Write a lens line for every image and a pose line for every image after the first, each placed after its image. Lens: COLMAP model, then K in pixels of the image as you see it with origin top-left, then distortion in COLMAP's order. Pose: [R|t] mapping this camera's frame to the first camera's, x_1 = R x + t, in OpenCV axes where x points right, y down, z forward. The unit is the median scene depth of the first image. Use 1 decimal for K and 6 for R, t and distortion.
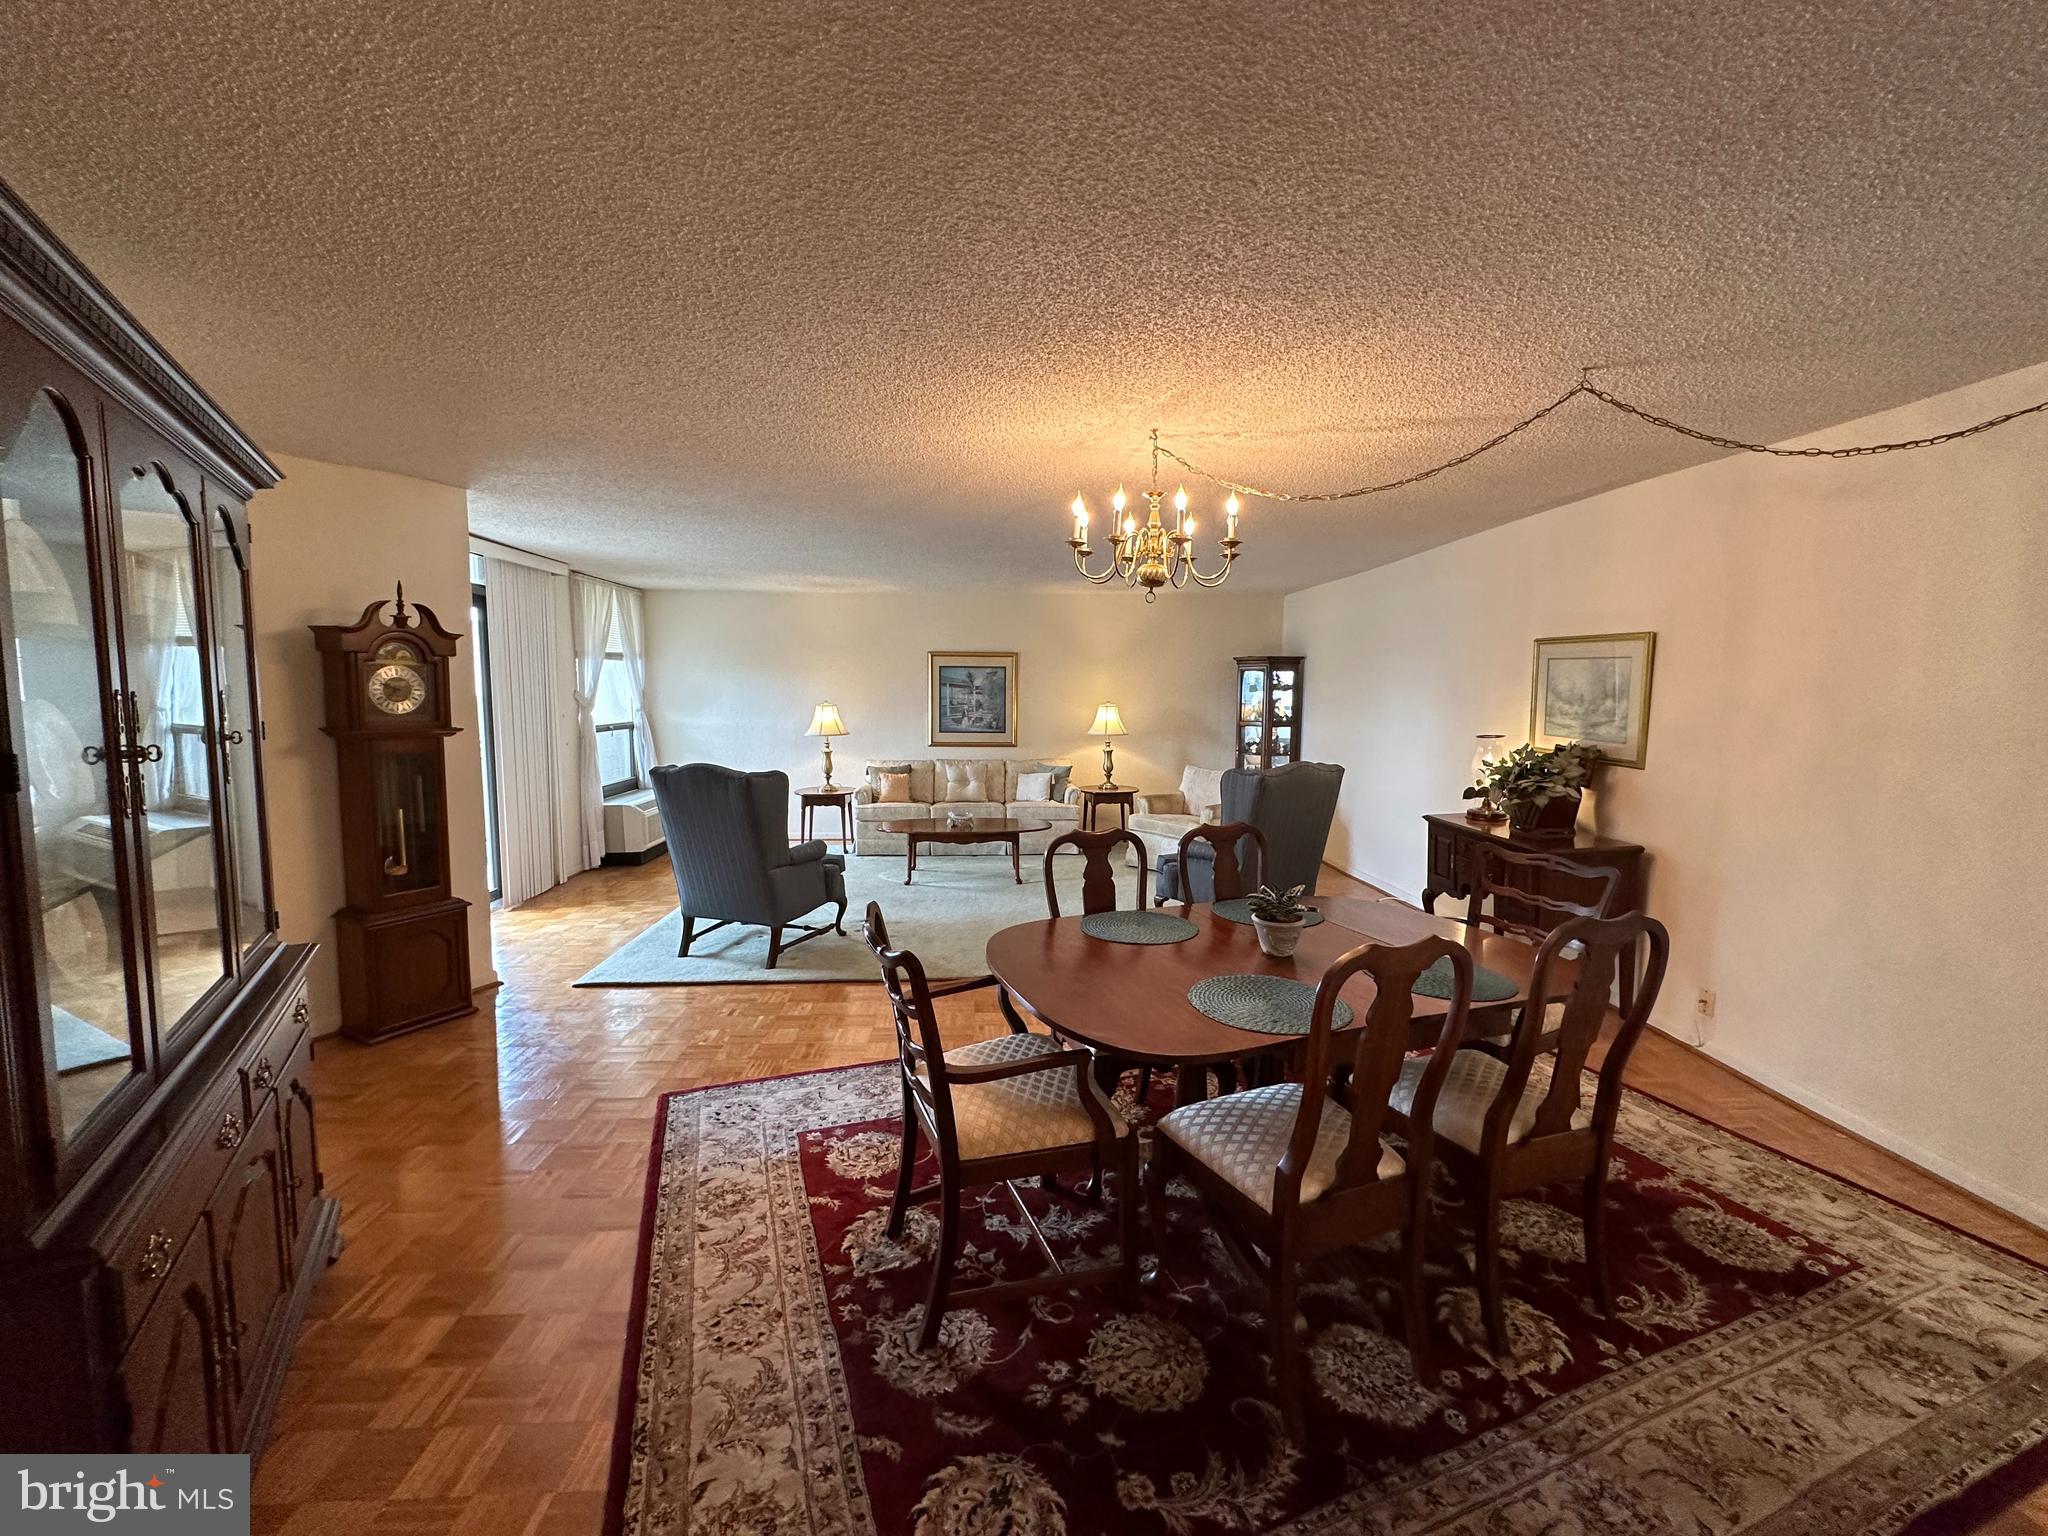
lens RADIAL K [[812.9, 0, 1024.3], [0, 812.9, 769.9], [0, 0, 1]] dist [0.000468, 0.000308]
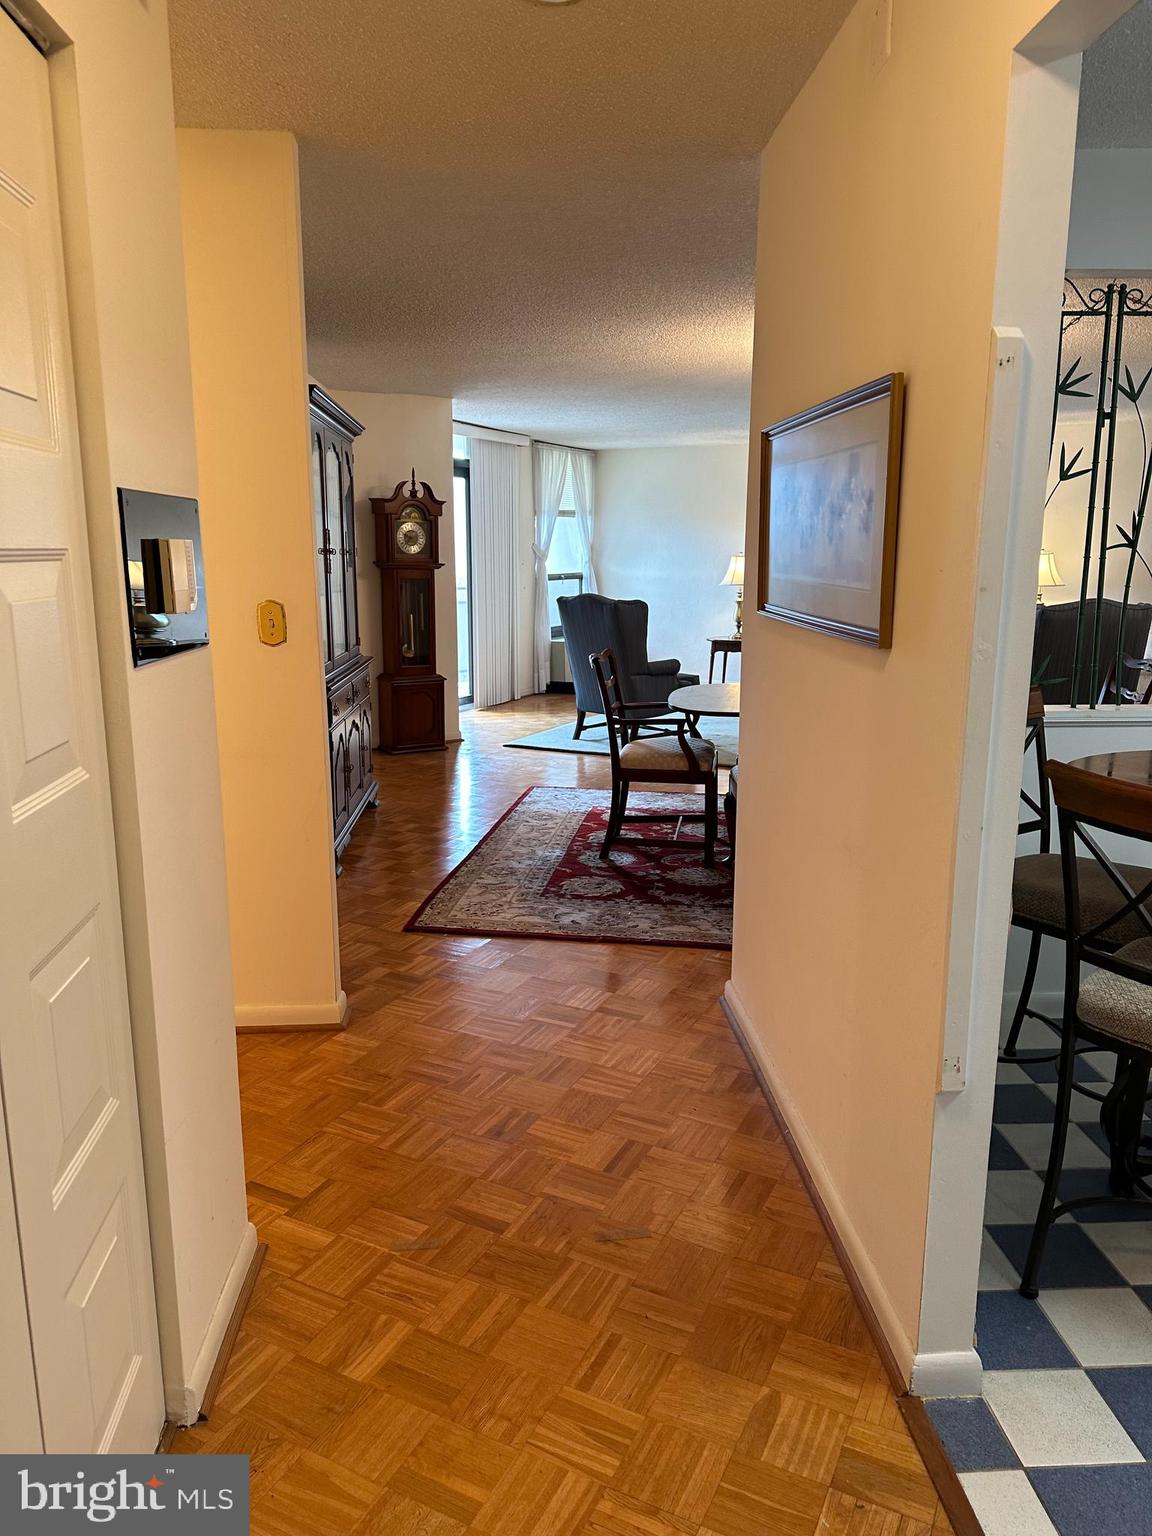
lens RADIAL K [[1063.5, 0, 572.2], [0, 1063.5, 767.5], [0, 0, 1]] dist [0.095518, -0.116675]
pose [[0.866889, 0.094324, -0.489497, 0.564594], [-0.044926, 0.992722, 0.111731, 0.098112], [0.496473, -0.074867, 0.864817, -0.681976]]
